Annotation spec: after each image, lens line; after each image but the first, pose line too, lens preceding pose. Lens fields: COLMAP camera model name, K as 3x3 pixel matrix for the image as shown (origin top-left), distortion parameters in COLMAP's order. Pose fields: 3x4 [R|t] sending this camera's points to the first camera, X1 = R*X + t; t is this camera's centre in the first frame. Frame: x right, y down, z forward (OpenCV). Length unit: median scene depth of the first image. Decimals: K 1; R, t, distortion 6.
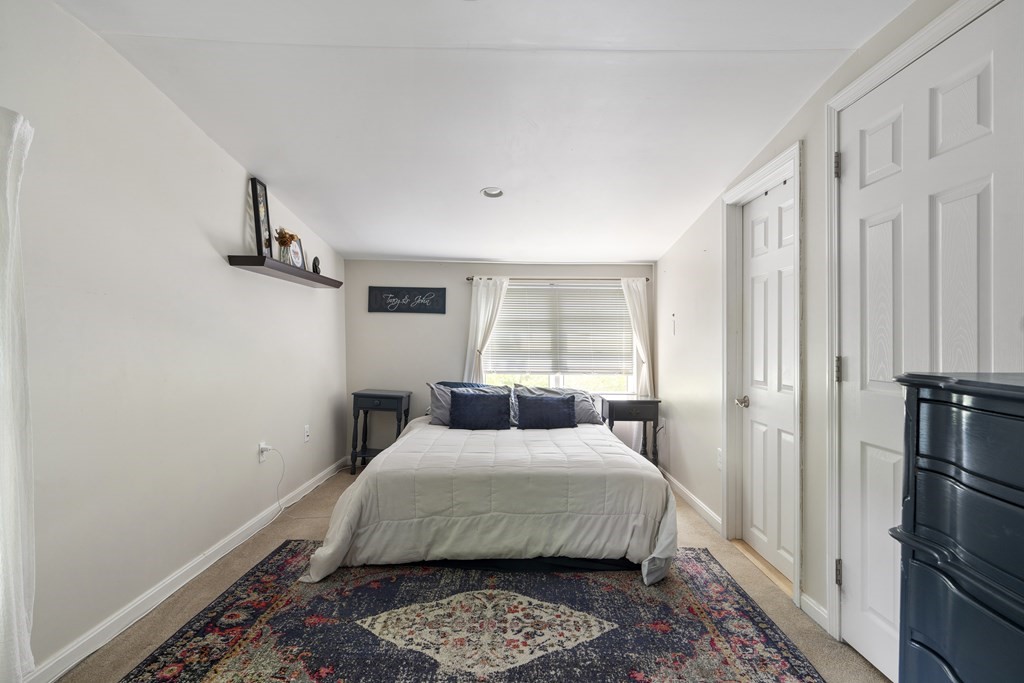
lens RADIAL K [[527.7, 0, 506.8], [0, 527.7, 345.9], [0, 0, 1]] dist [0.001849, 0.002743]
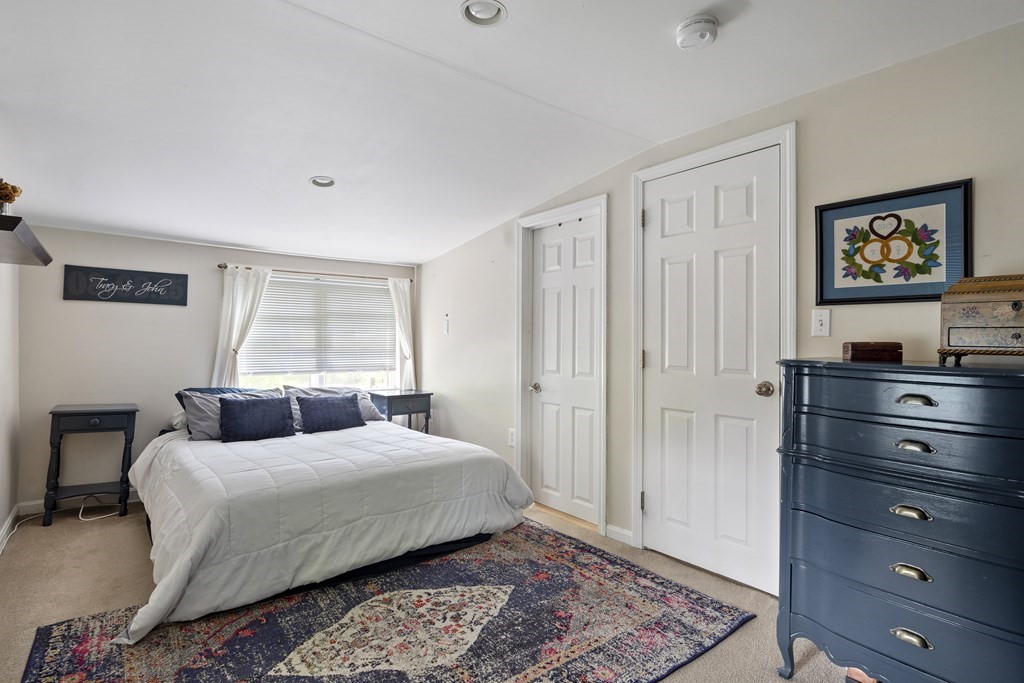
lens RADIAL K [[527.7, 0, 505.6], [0, 527.7, 334.7], [0, 0, 1]] dist [0.001849, 0.002743]
pose [[0.783530, 0.001644, 0.621352, -0.427546], [0.005703, 0.999935, -0.009837, -0.008486], [-0.621328, 0.011251, 0.783470, 0.078807]]
